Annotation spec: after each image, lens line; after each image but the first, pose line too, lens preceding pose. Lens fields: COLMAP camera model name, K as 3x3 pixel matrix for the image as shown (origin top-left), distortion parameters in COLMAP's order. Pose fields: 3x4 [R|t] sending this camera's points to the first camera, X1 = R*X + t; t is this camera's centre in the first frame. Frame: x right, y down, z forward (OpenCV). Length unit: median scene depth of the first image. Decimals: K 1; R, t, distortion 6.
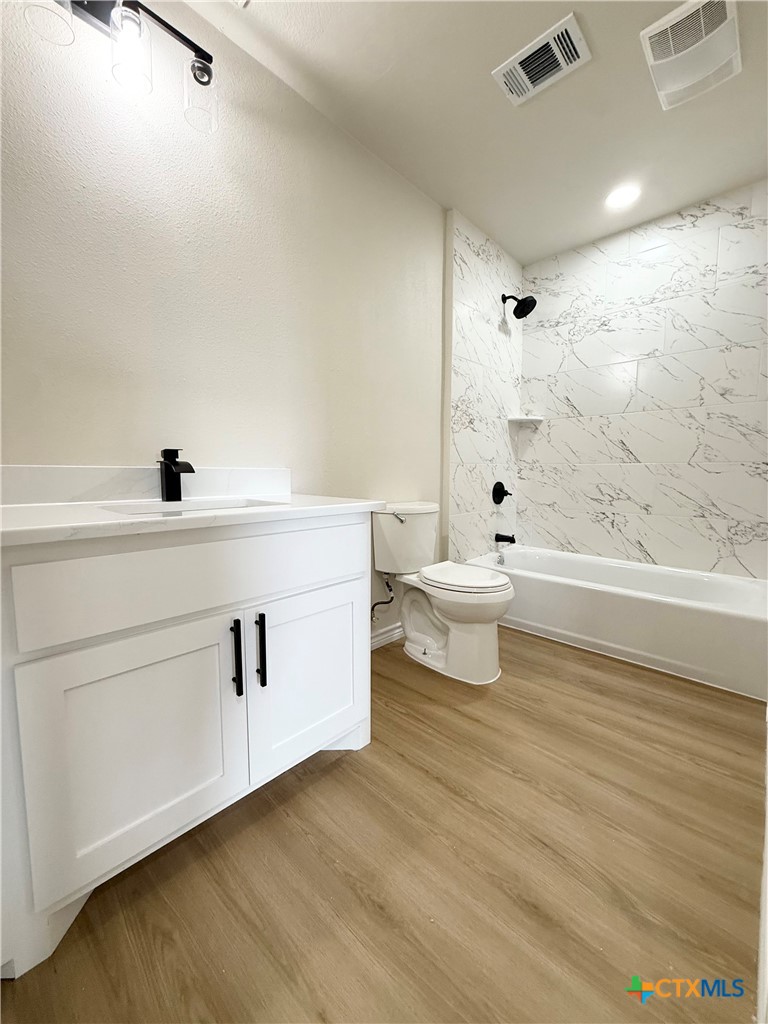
lens RADIAL K [[408.4, 0, 385.2], [0, 408.4, 510.0], [0, 0, 1]] dist [0.000405, -0.000739]
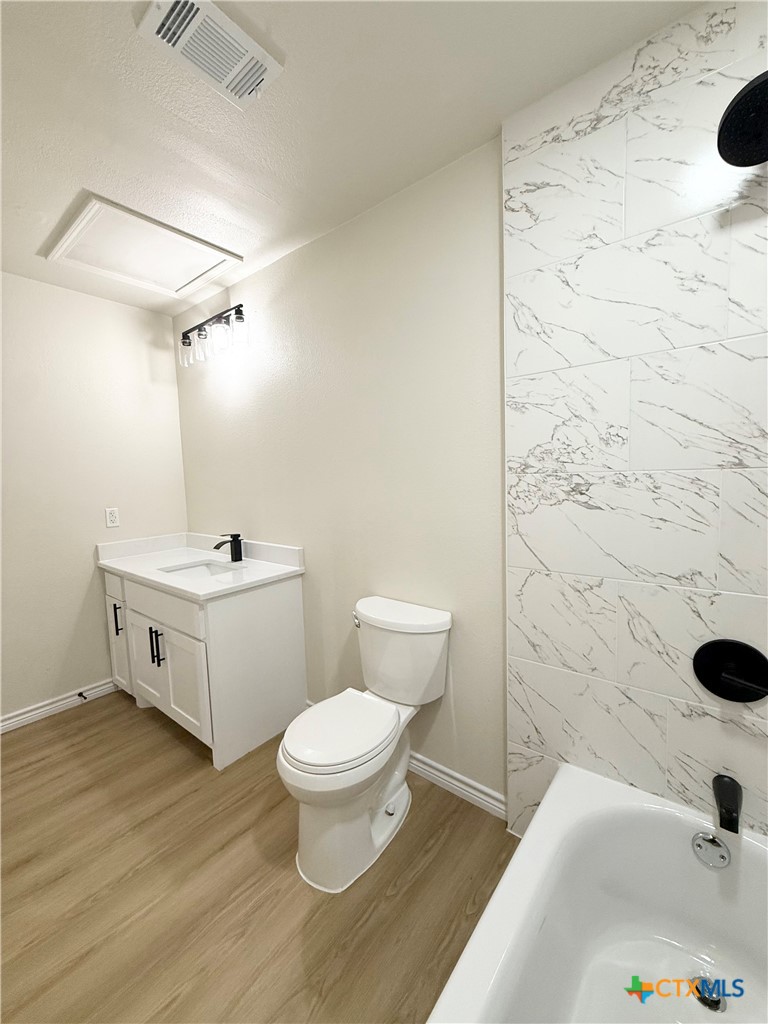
lens RADIAL K [[408.4, 0, 385.2], [0, 408.4, 510.0], [0, 0, 1]] dist [0.000405, -0.000739]
pose [[0.089149, 0.078999, -0.992880, 0.686298], [-0.063577, 0.995268, 0.073480, -0.218427], [0.993987, 0.056573, 0.093750, 0.747143]]
